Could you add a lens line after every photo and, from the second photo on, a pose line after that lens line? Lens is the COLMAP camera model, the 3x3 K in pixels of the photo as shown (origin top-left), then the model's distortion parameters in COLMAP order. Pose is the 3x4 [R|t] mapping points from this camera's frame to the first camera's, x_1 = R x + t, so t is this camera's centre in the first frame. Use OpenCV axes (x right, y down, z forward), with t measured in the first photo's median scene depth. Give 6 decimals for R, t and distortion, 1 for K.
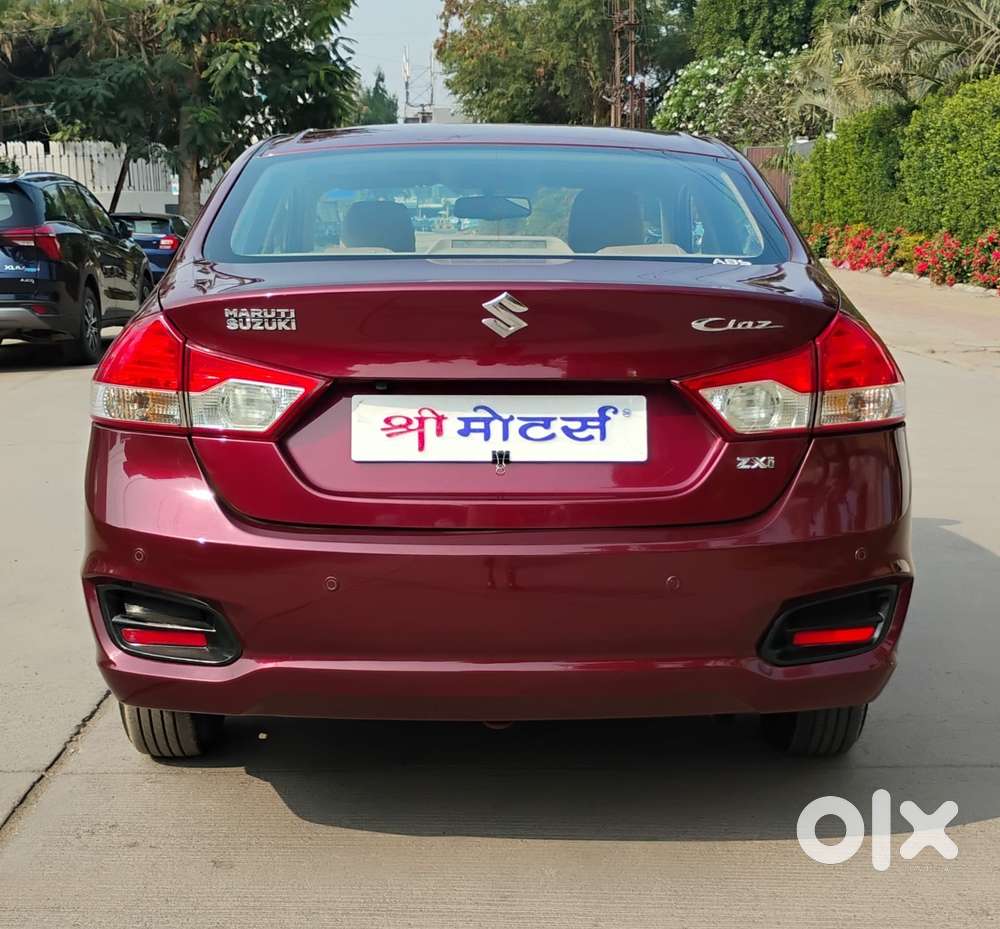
lens RADIAL K [[1787.9, 0, 495.6], [0, 1787.9, 490.5], [0, 0, 1]] dist [0.079885, 0.000000]
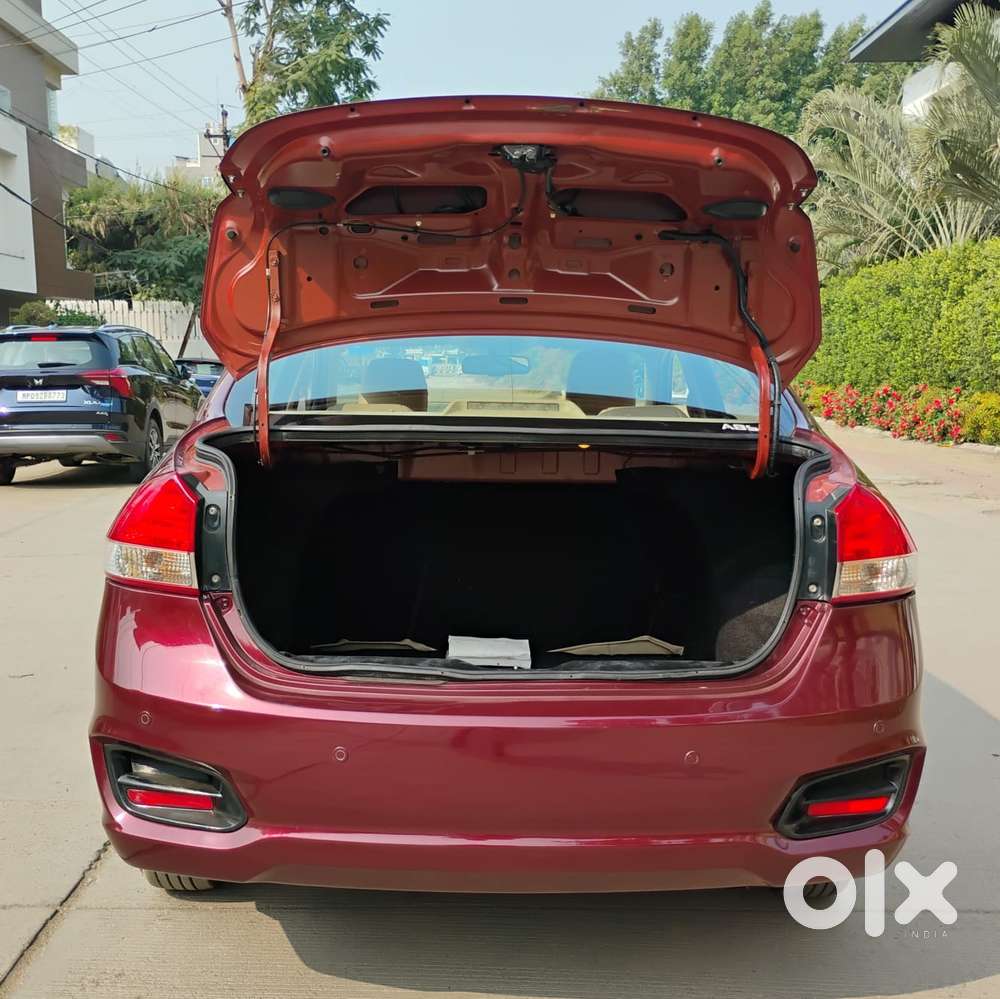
lens RADIAL K [[1705.9, 0, 502.4], [0, 1705.9, 495.4], [0, 0, 1]] dist [0.124985, 0.000000]
pose [[0.999845, 0.017453, -0.002384, 0.015372], [-0.017591, 0.996382, -0.083147, 0.035487], [0.000924, 0.083176, 0.996534, -0.175557]]
